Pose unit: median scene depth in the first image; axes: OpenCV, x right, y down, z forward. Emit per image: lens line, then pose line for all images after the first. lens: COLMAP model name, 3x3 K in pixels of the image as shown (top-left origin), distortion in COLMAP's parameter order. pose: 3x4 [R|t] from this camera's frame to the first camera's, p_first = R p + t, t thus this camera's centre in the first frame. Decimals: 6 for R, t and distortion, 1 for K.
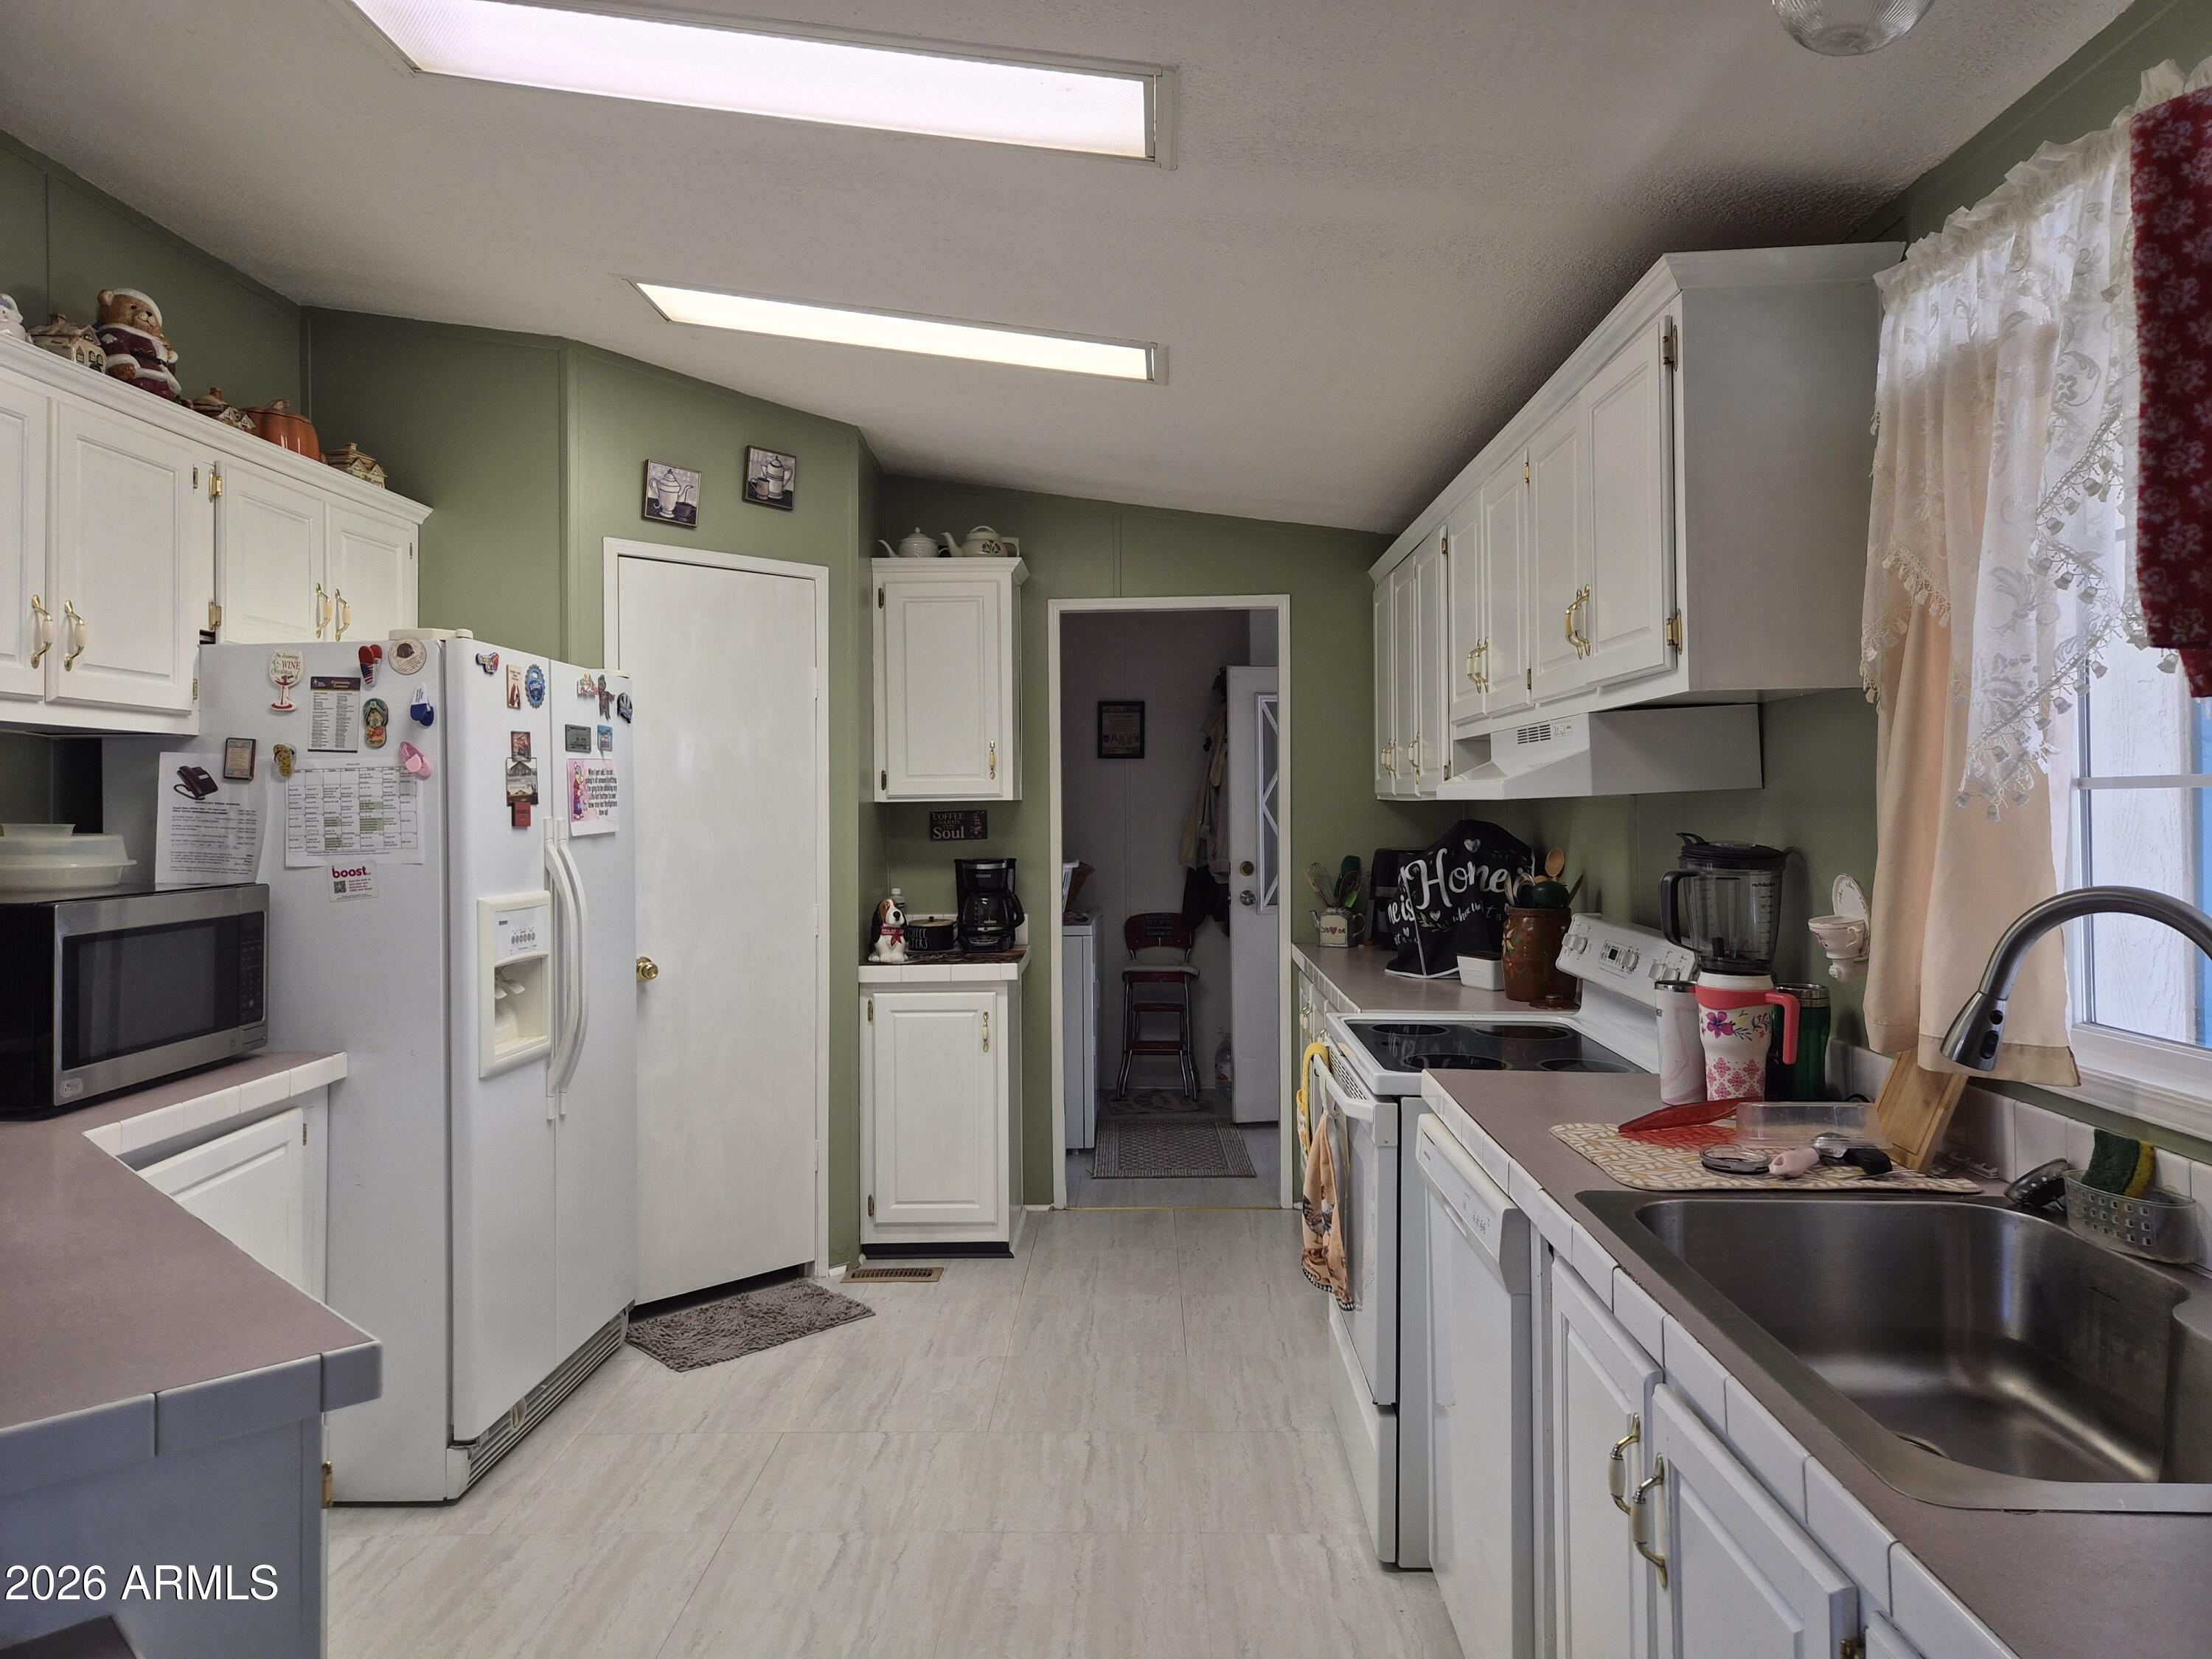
lens RADIAL K [[1507.9, 0, 1106.0], [0, 1507.9, 829.5], [0, 0, 1]] dist [0.080839, -0.076795]
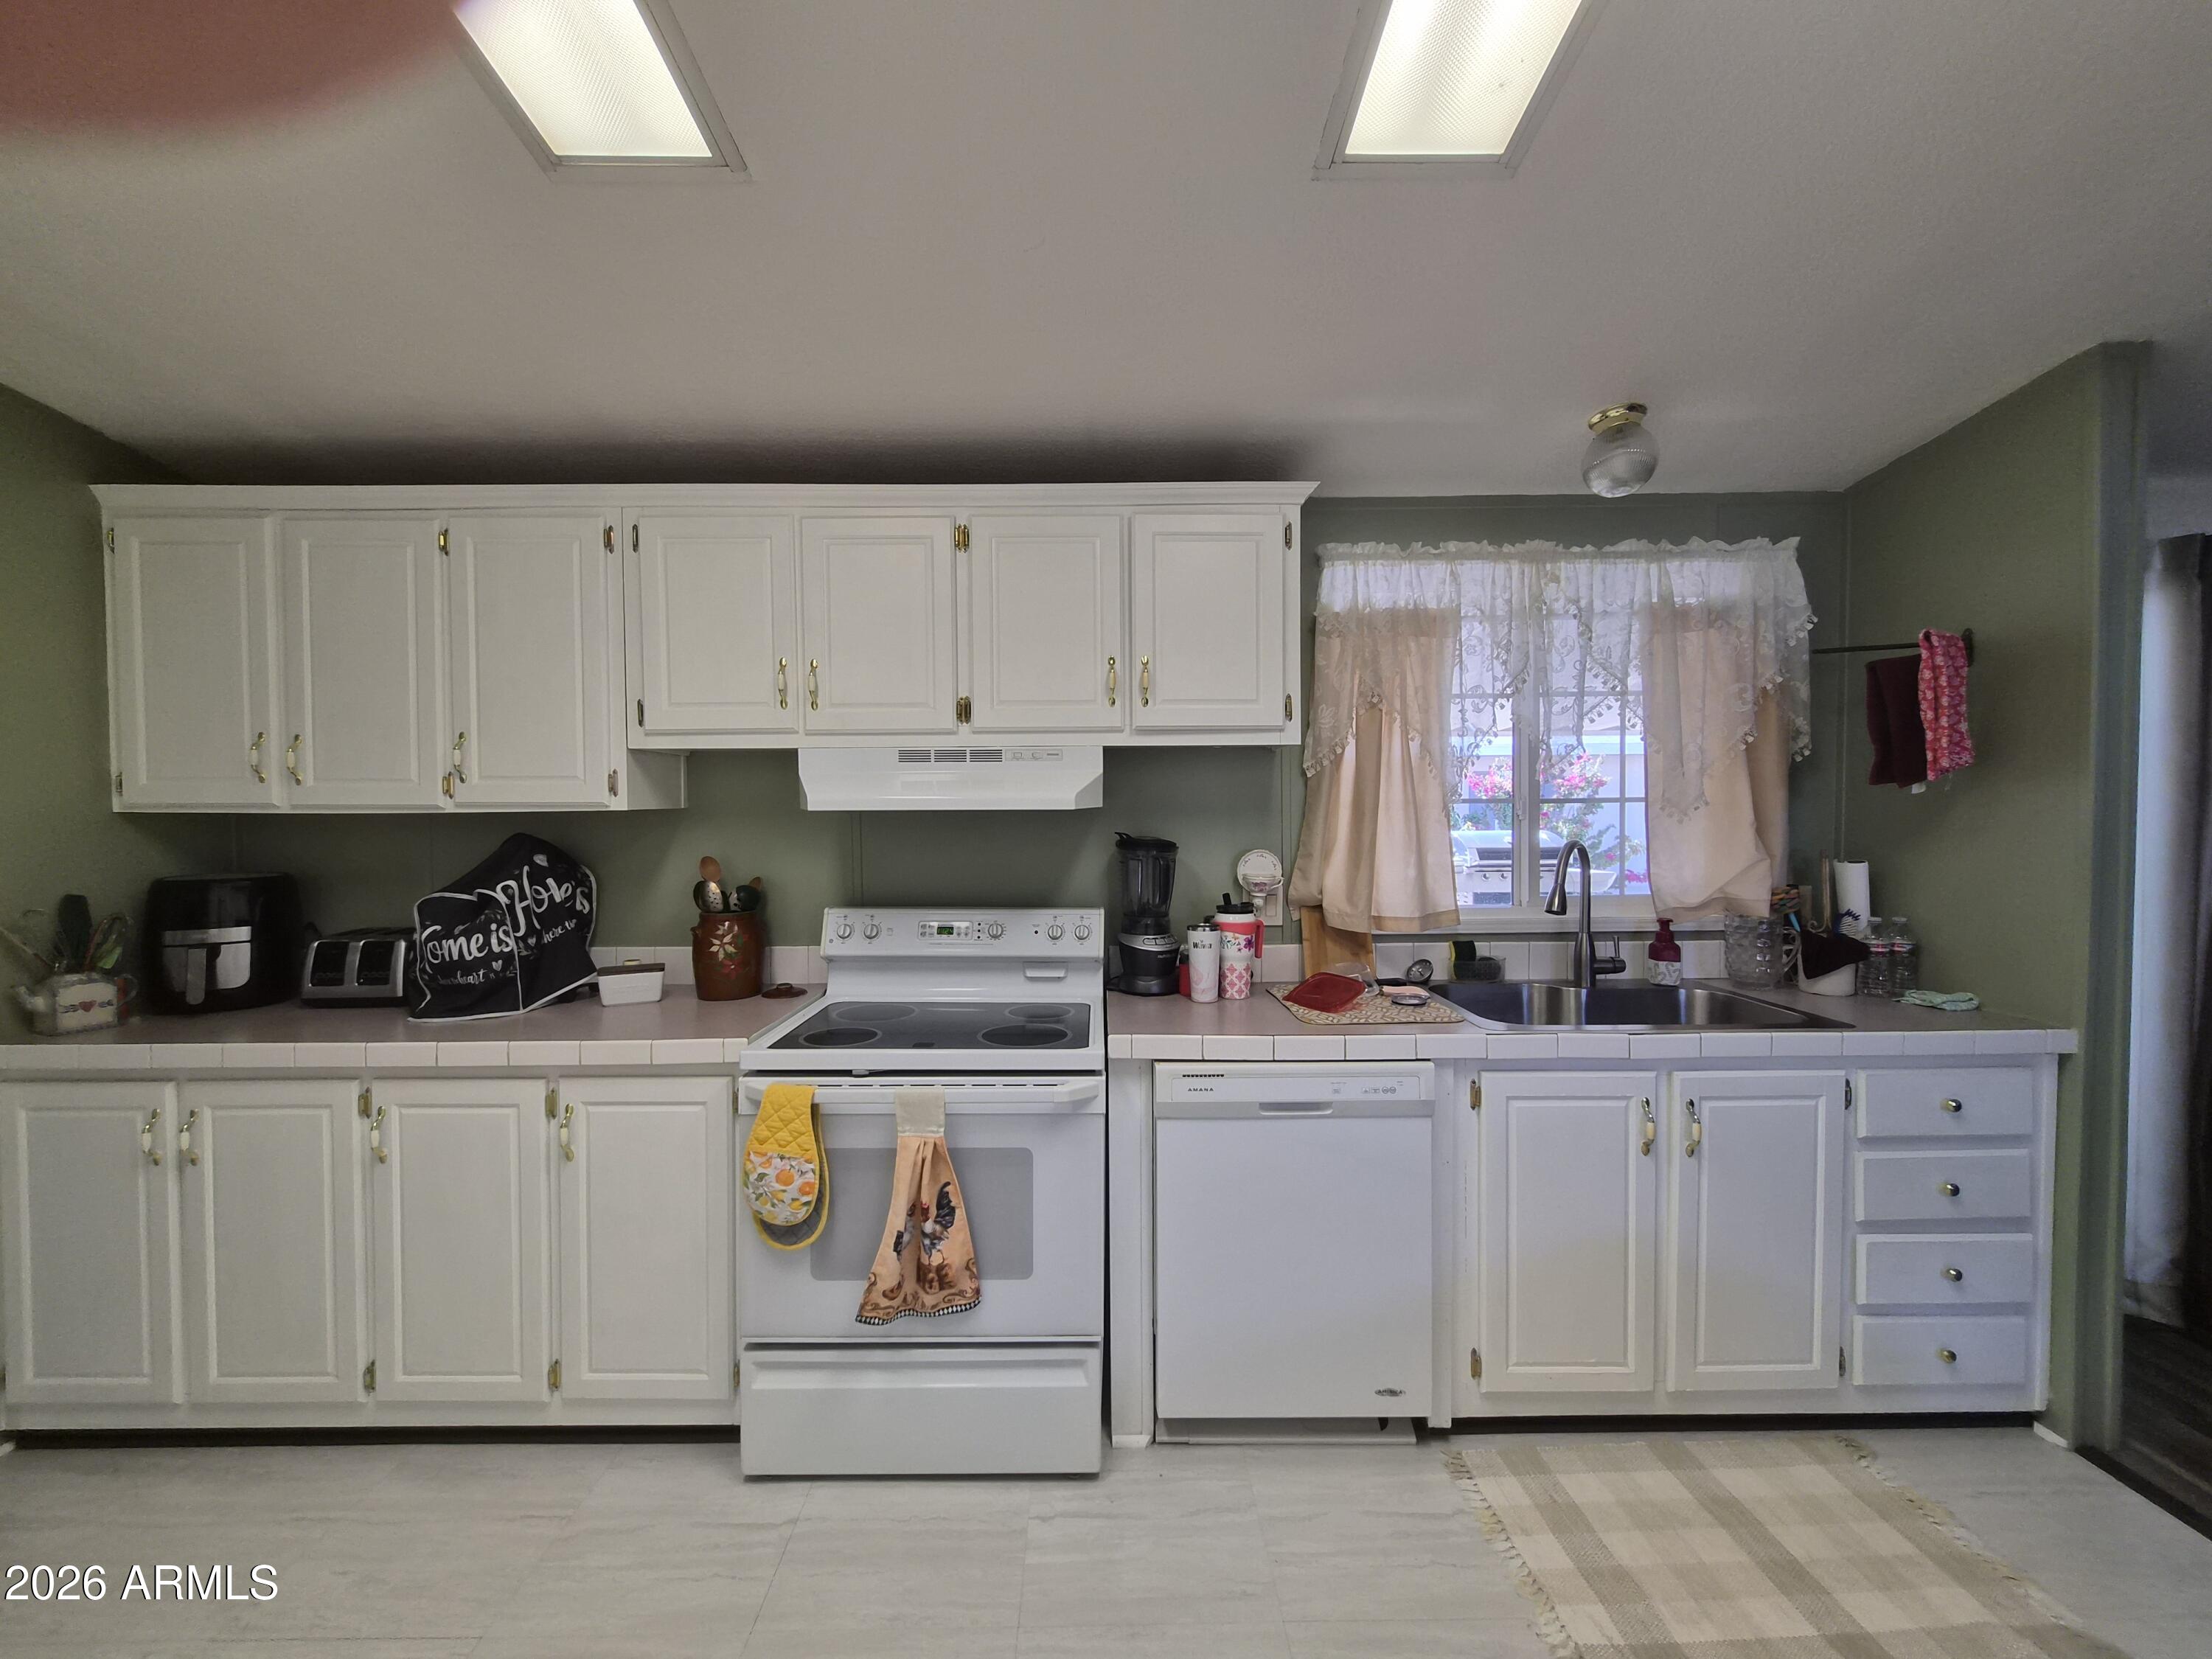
lens RADIAL K [[876.6, 0, 1106.0], [0, 876.6, 829.5], [0, 0, 1]] dist [-0.000894, -0.000238]
pose [[-0.031854, -0.015236, 0.999376, -0.313055], [0.025904, 0.999535, 0.016064, -0.008899], [-0.999157, 0.026400, -0.031445, 0.671968]]
